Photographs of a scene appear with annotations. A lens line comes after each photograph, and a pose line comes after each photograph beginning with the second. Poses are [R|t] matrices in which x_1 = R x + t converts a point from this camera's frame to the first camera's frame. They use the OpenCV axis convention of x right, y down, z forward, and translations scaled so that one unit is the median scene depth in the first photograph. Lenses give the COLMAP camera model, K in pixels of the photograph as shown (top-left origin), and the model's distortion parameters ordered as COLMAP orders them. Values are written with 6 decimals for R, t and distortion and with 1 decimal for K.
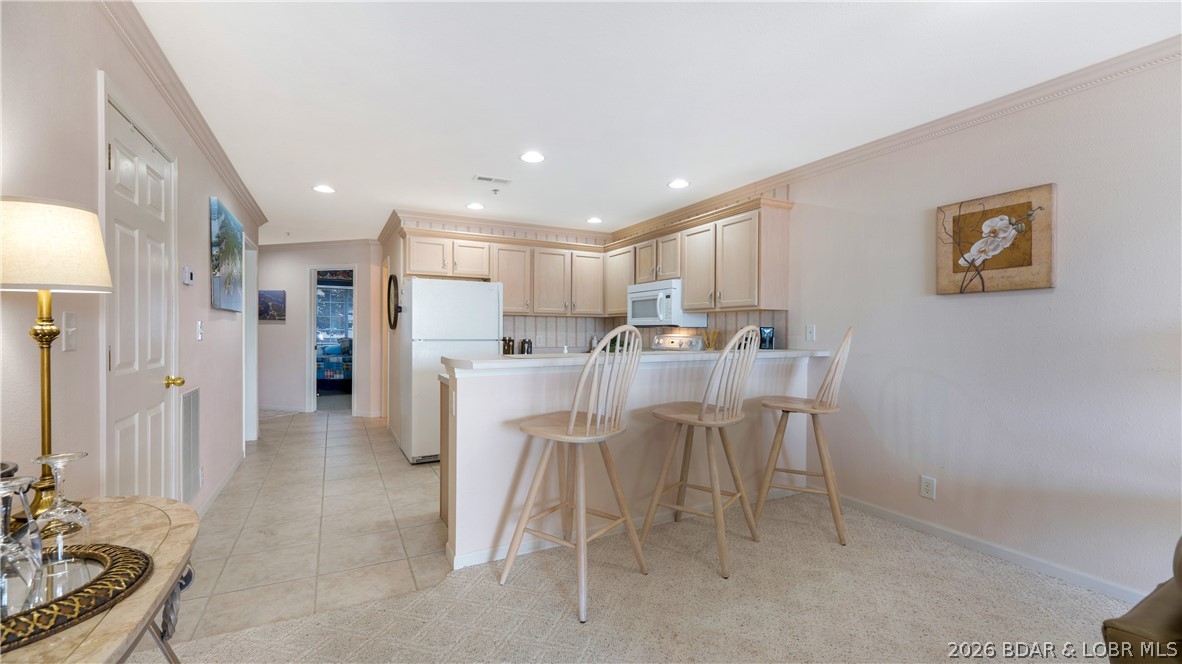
lens RADIAL K [[481.6, 0, 587.7], [0, 481.6, 334.9], [0, 0, 1]] dist [-0.000028, 0.000052]
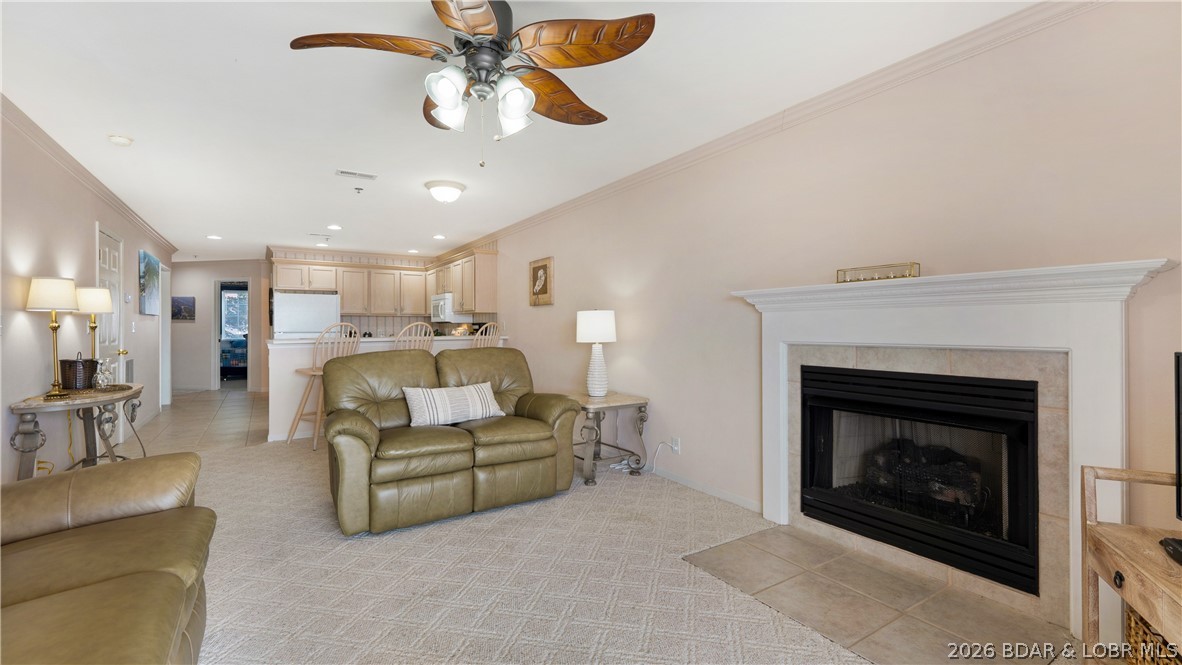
lens RADIAL K [[497.3, 0, 582.8], [0, 497.3, 325.6], [0, 0, 1]] dist [0.000093, 0.000000]
pose [[0.996639, -0.007655, 0.081564, 0.454853], [0.008530, 0.999910, -0.010393, 0.012250], [-0.081477, 0.011054, 0.996614, -0.628324]]
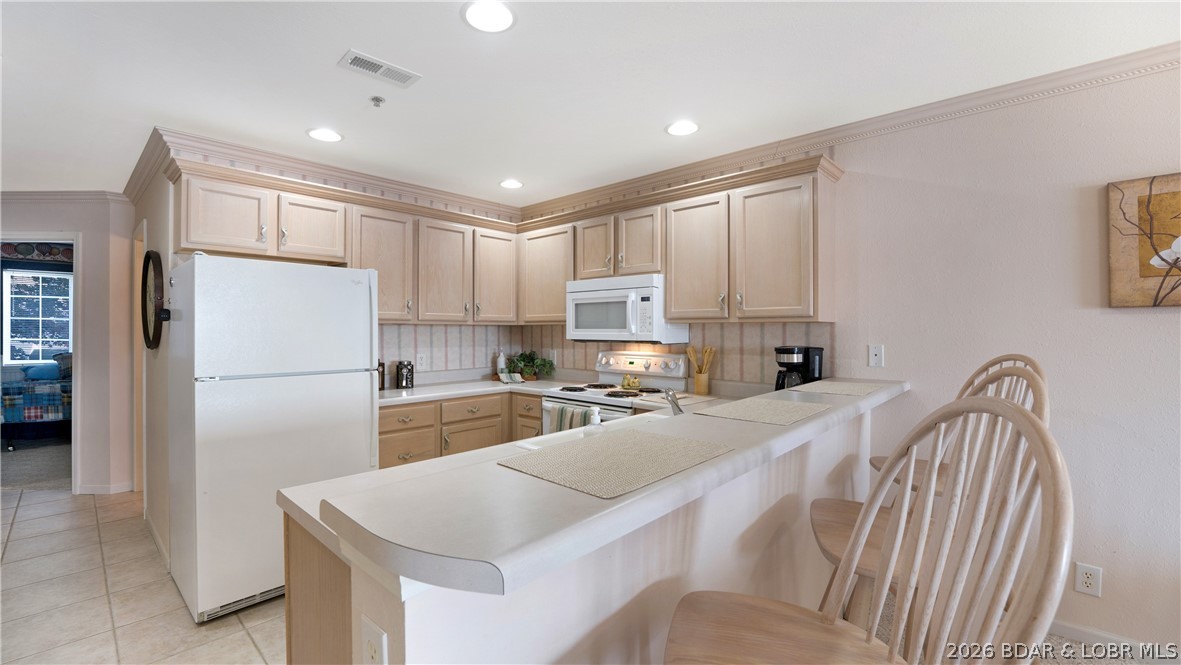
lens RADIAL K [[492.6, 0, 582.2], [0, 492.6, 331.6], [0, 0, 1]] dist [-0.023554, 0.000368]
pose [[0.944854, -0.004744, 0.327457, -0.133883], [0.006234, 0.999974, -0.003503, -0.029954], [-0.327432, 0.005351, 0.944859, 0.350830]]
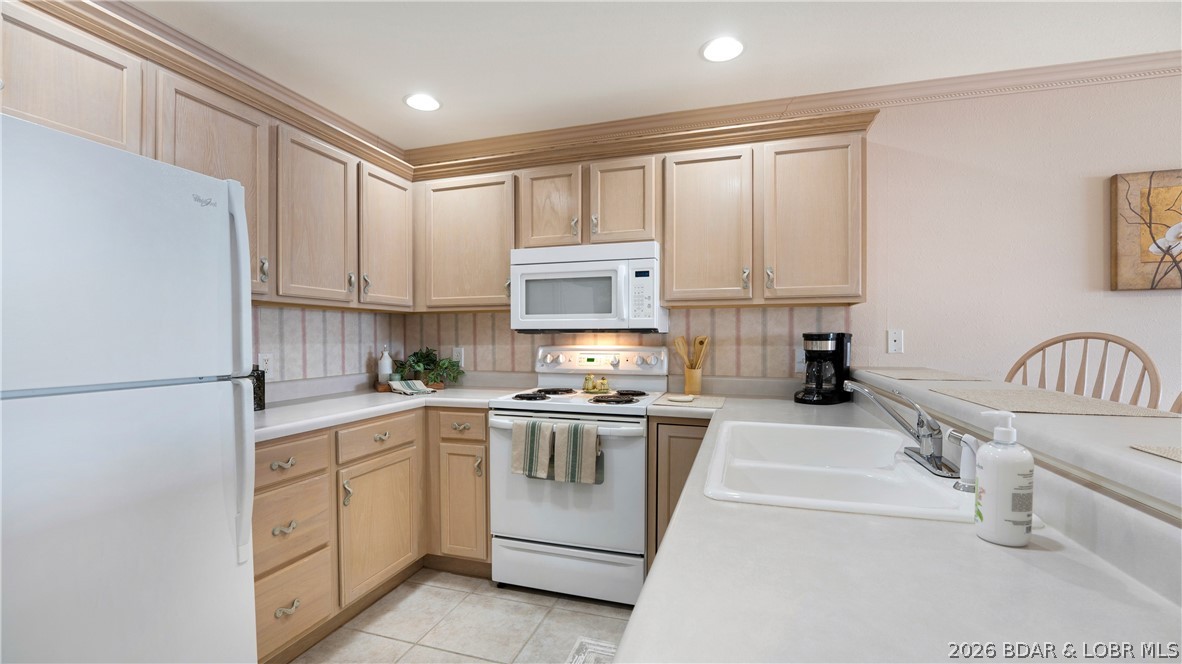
lens RADIAL K [[500.0, 0, 591.1], [0, 500.0, 343.8], [0, 0, 1]] dist [-0.022872, 0.000193]
pose [[0.713144, -0.015684, 0.700842, -0.234291], [0.011124, 0.999877, 0.011057, -0.010097], [-0.700929, -0.000089, 0.713231, 0.609733]]
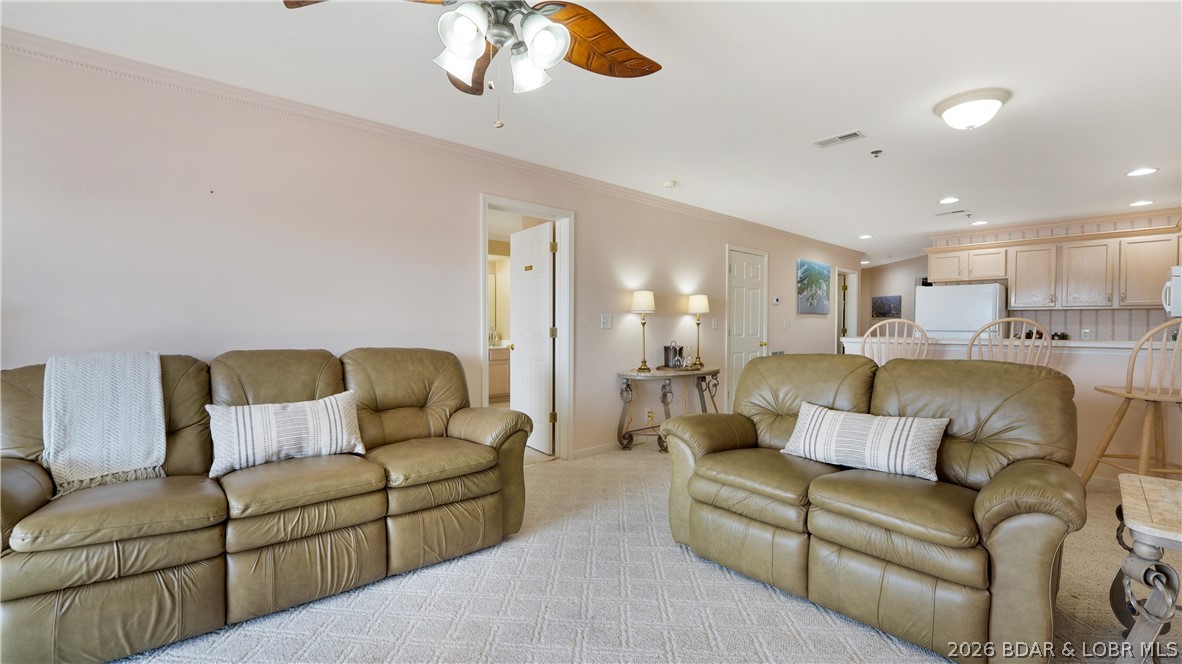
lens RADIAL K [[493.1, 0, 582.7], [0, 493.1, 331.1], [0, 0, 1]] dist [-0.023554, 0.000368]
pose [[0.236435, 0.009132, -0.971604, 0.722598], [-0.011033, 0.999917, 0.006713, 0.011793], [0.971585, 0.009133, 0.236516, -0.268910]]
